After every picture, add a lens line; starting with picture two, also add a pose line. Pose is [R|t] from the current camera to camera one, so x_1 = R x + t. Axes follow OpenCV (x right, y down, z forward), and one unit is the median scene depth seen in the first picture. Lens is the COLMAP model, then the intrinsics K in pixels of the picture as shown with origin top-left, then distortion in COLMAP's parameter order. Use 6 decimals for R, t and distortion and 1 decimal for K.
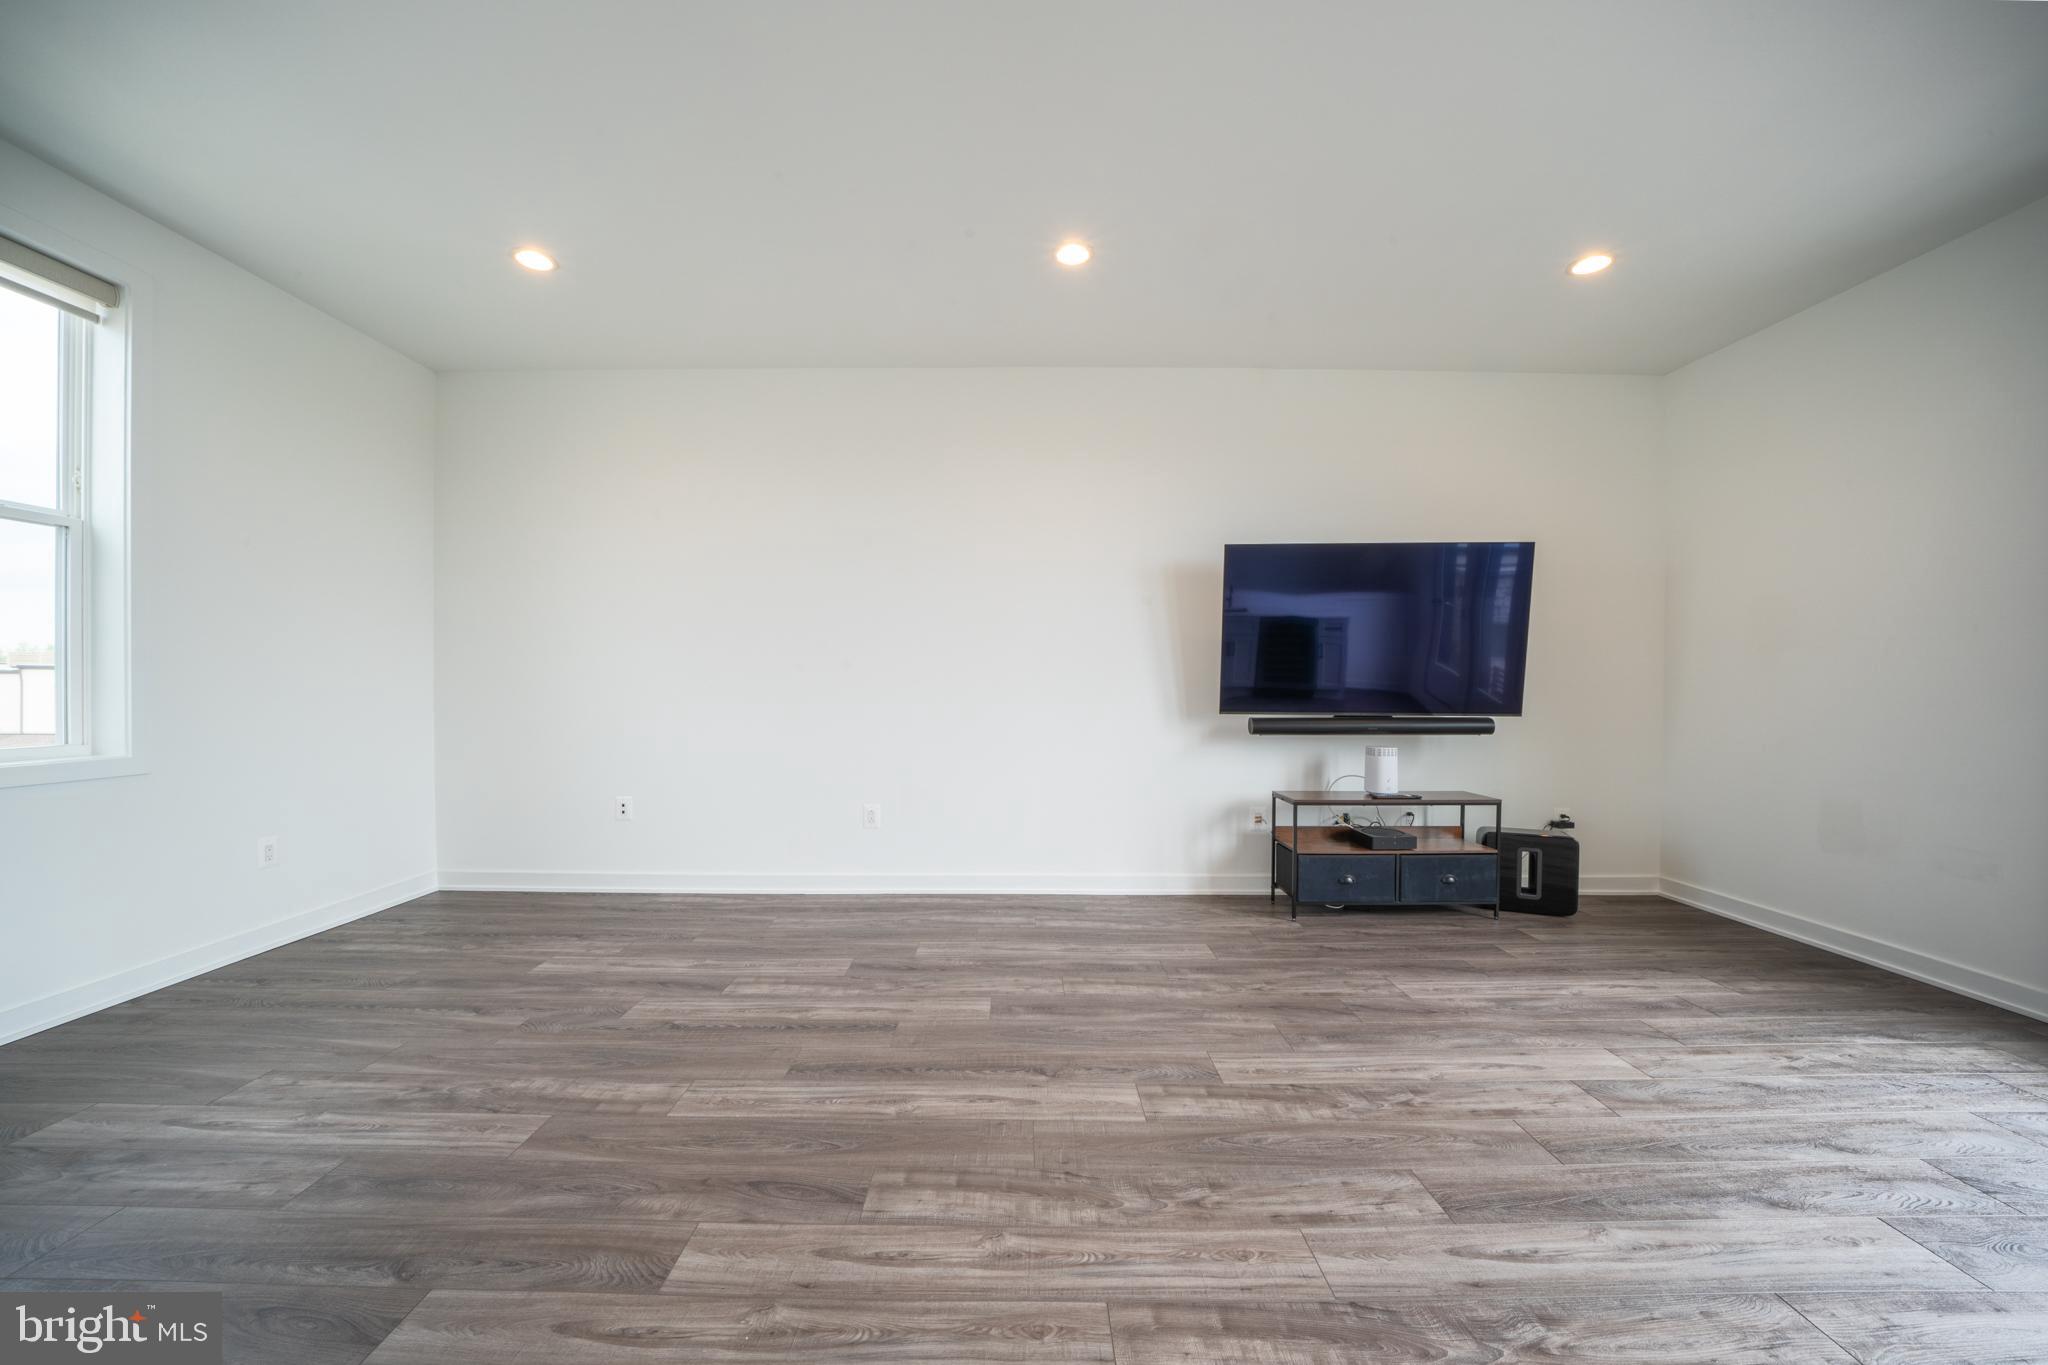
lens RADIAL K [[711.7, 0, 1006.4], [0, 711.7, 685.8], [0, 0, 1]] dist [-0.021951, 0.000784]
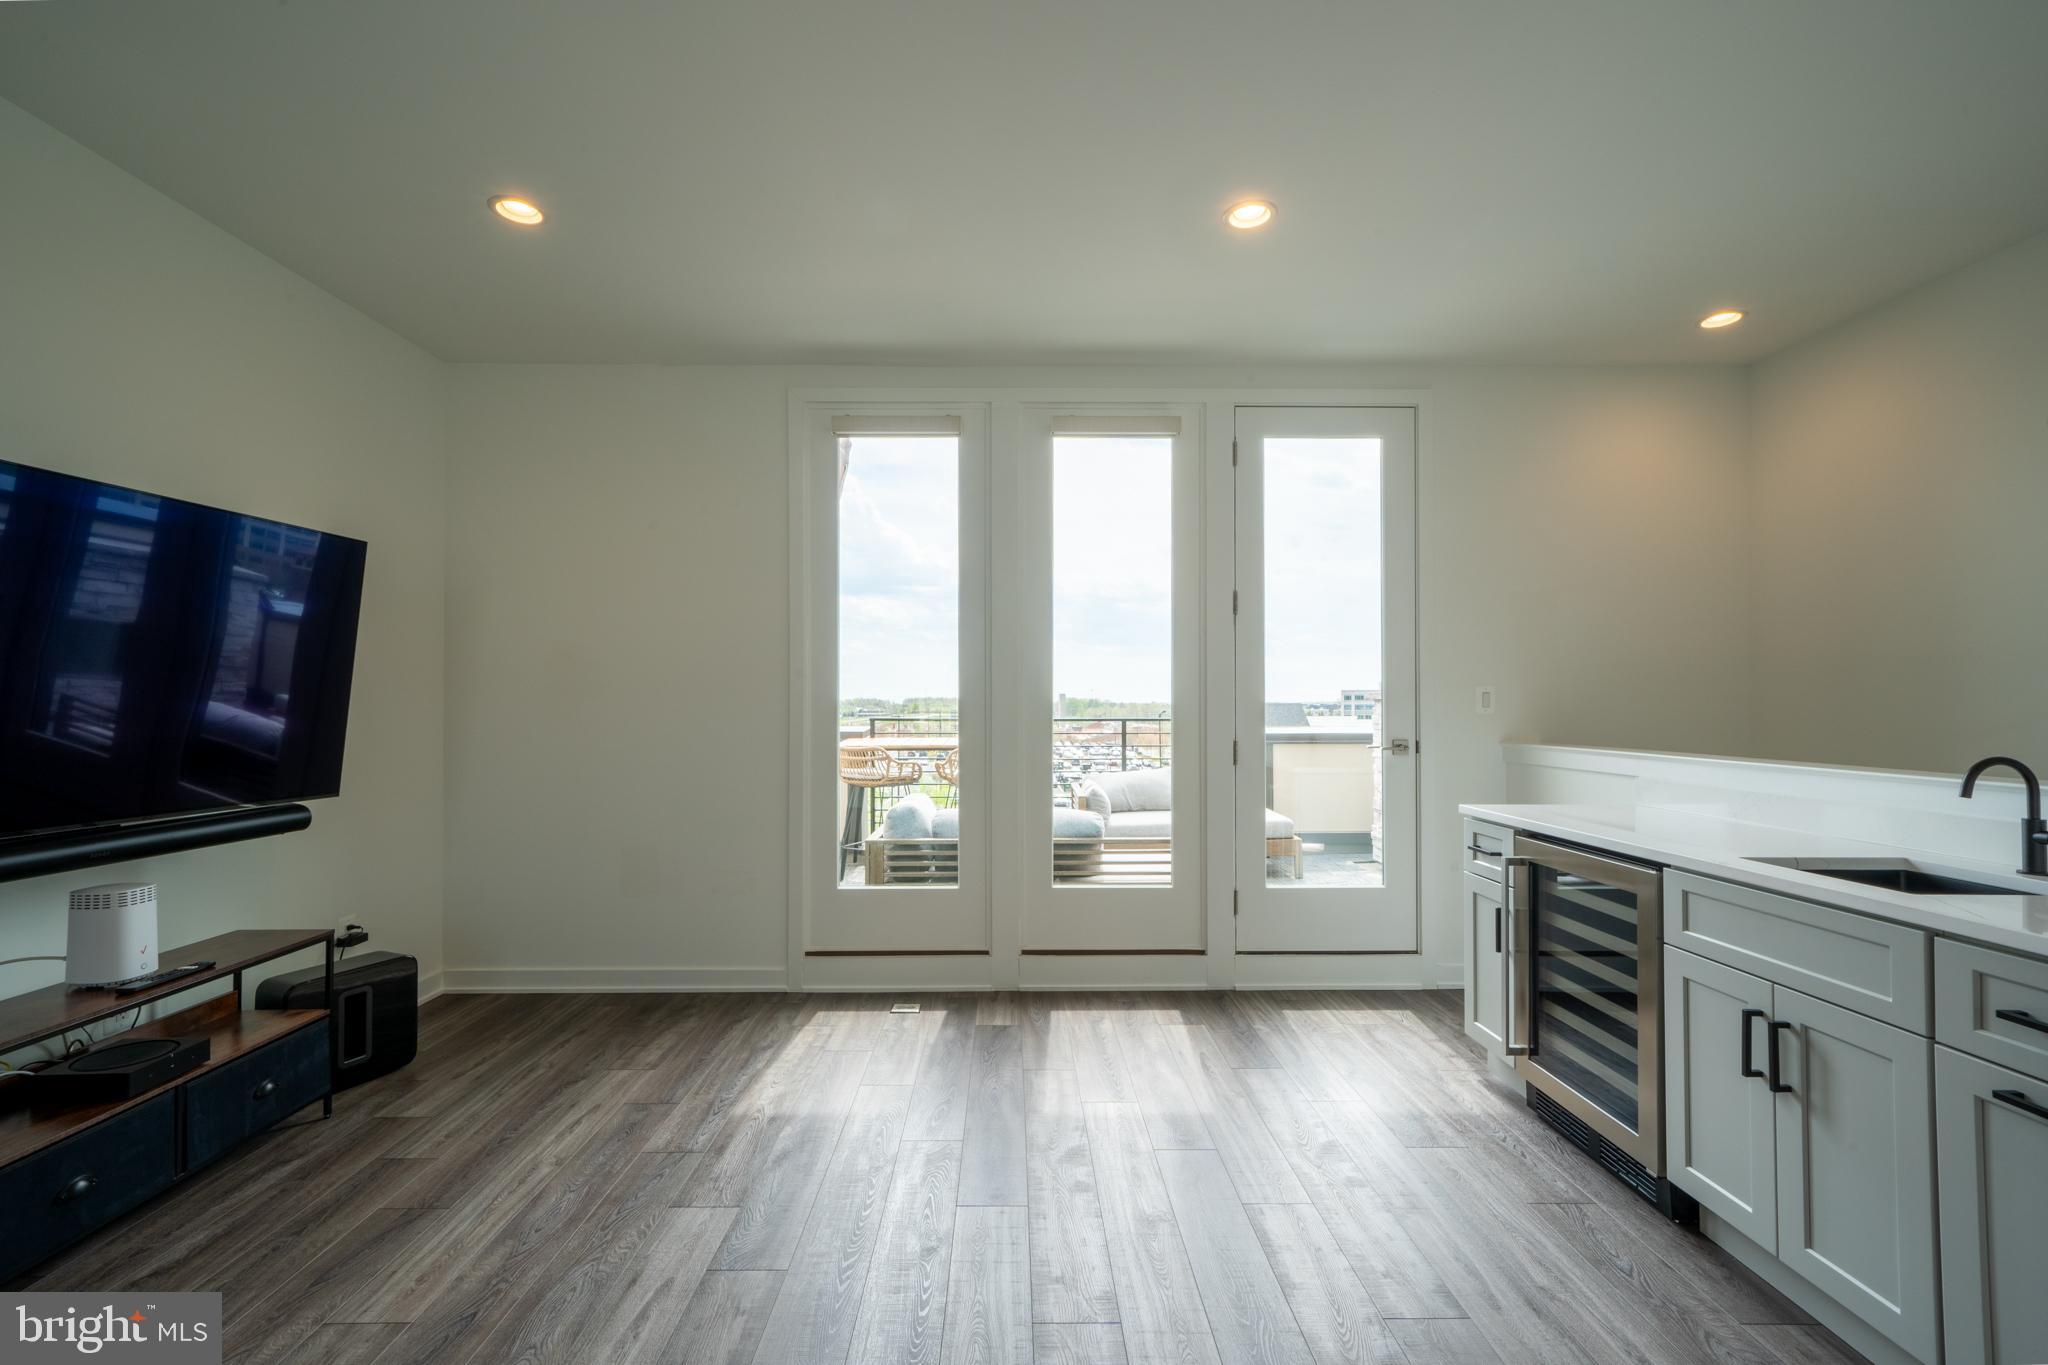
lens RADIAL K [[877.1, 0, 1007.7], [0, 877.1, 692.9], [0, 0, 1]] dist [0.007397, 0.000113]
pose [[-0.009315, 0.004027, 0.999949, -0.140393], [0.004736, 0.999981, -0.003983, -0.059918], [-0.999945, 0.004698, -0.009334, 0.475789]]
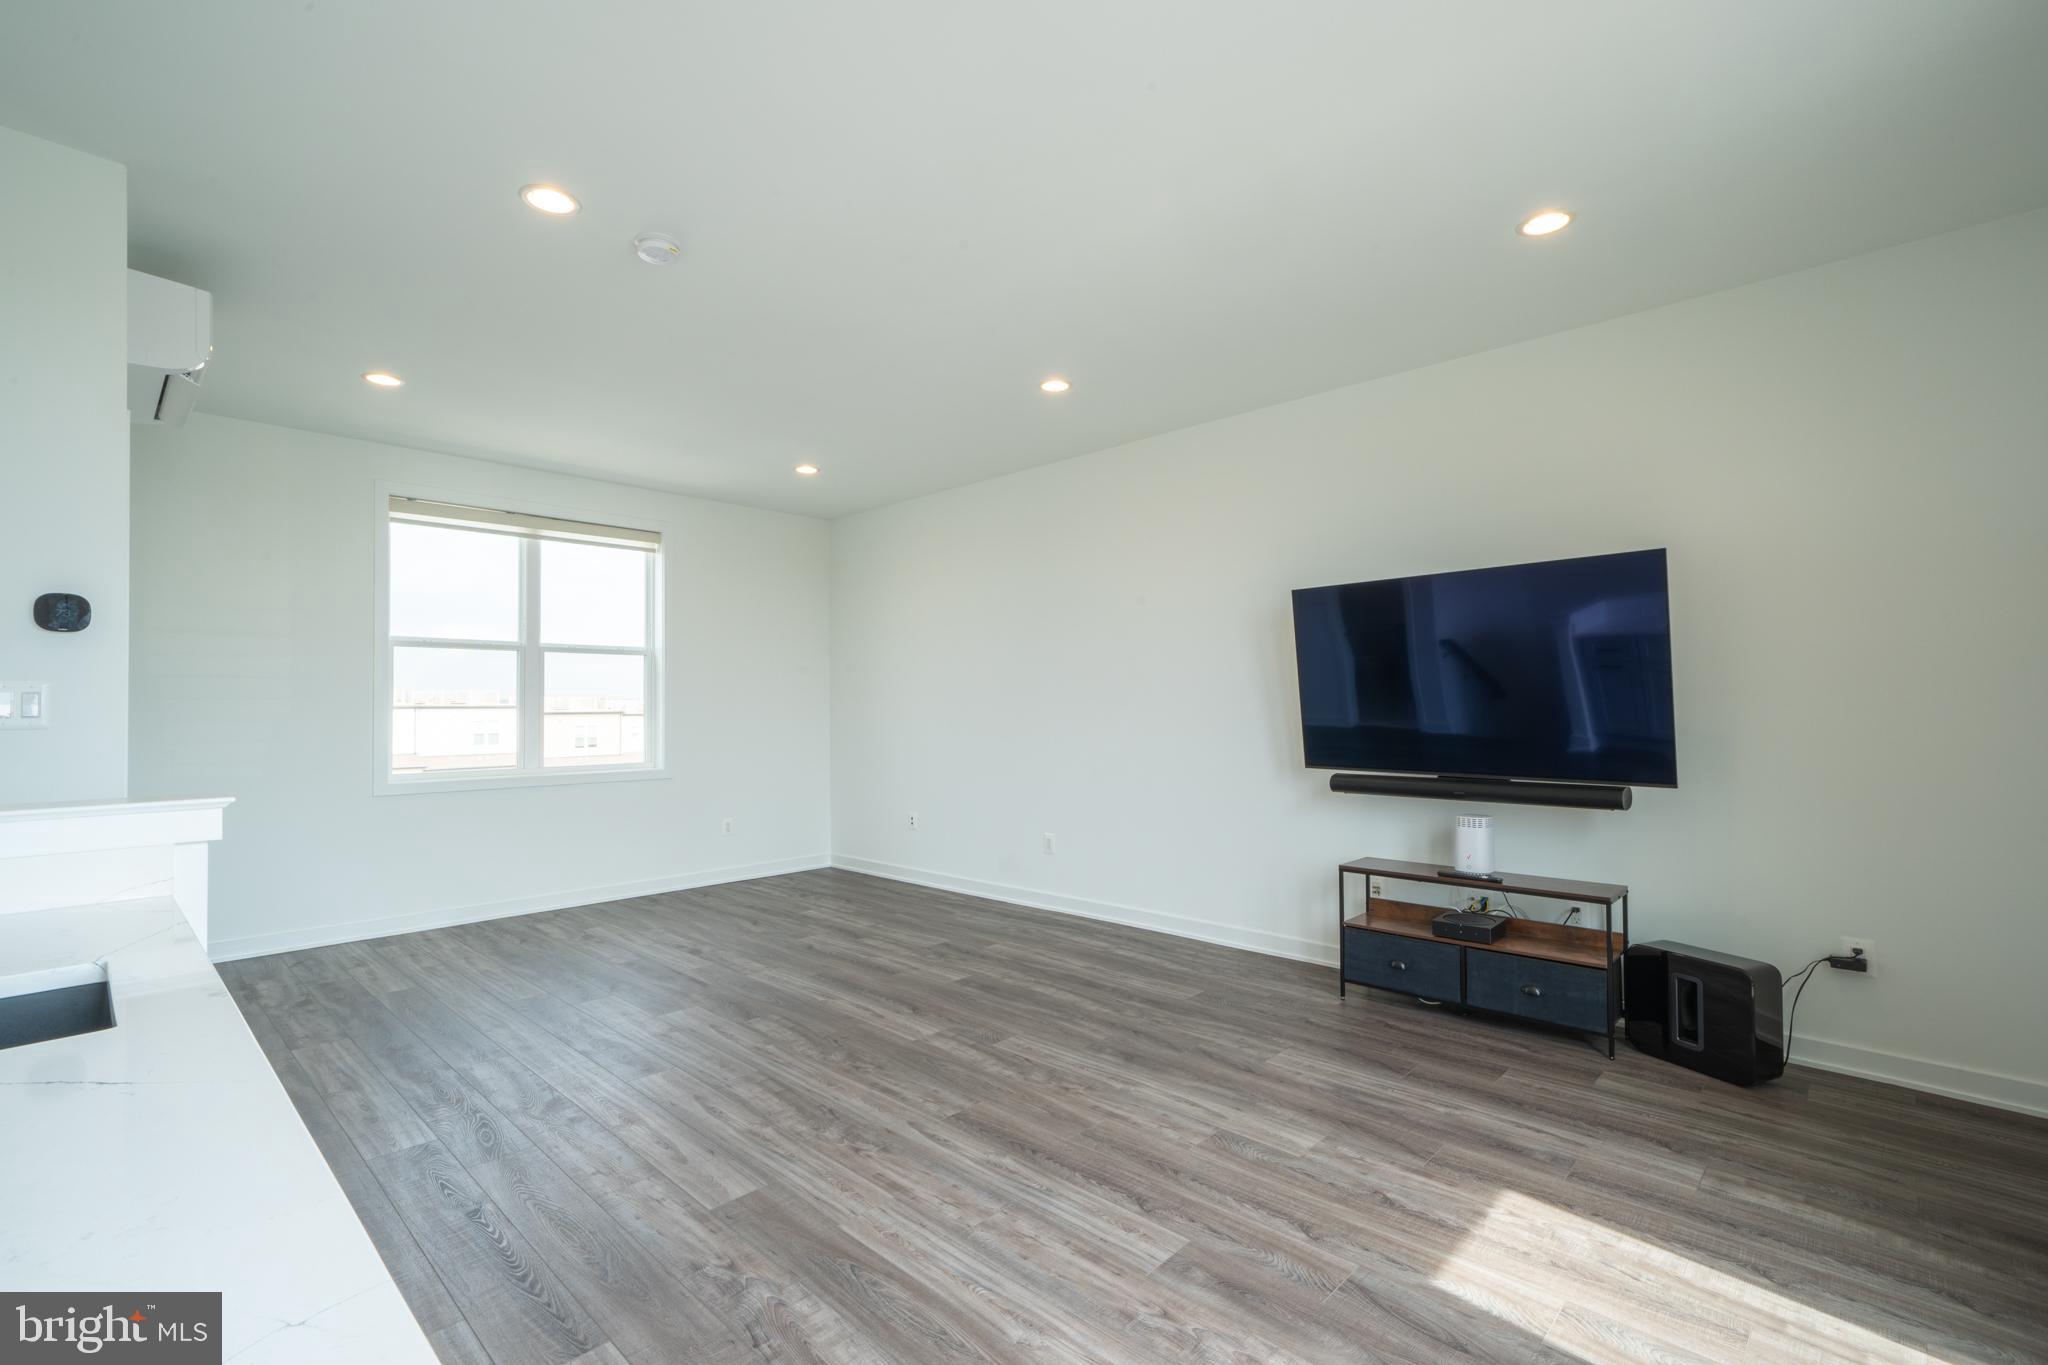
lens RADIAL K [[866.9, 0, 1013.5], [0, 866.9, 680.7], [0, 0, 1]] dist [0.005956, 0.000135]
pose [[0.733418, -0.030046, -0.679114, 1.071588], [0.007953, 0.999334, -0.035625, -0.050685], [0.679732, 0.020727, 0.733168, -0.142627]]
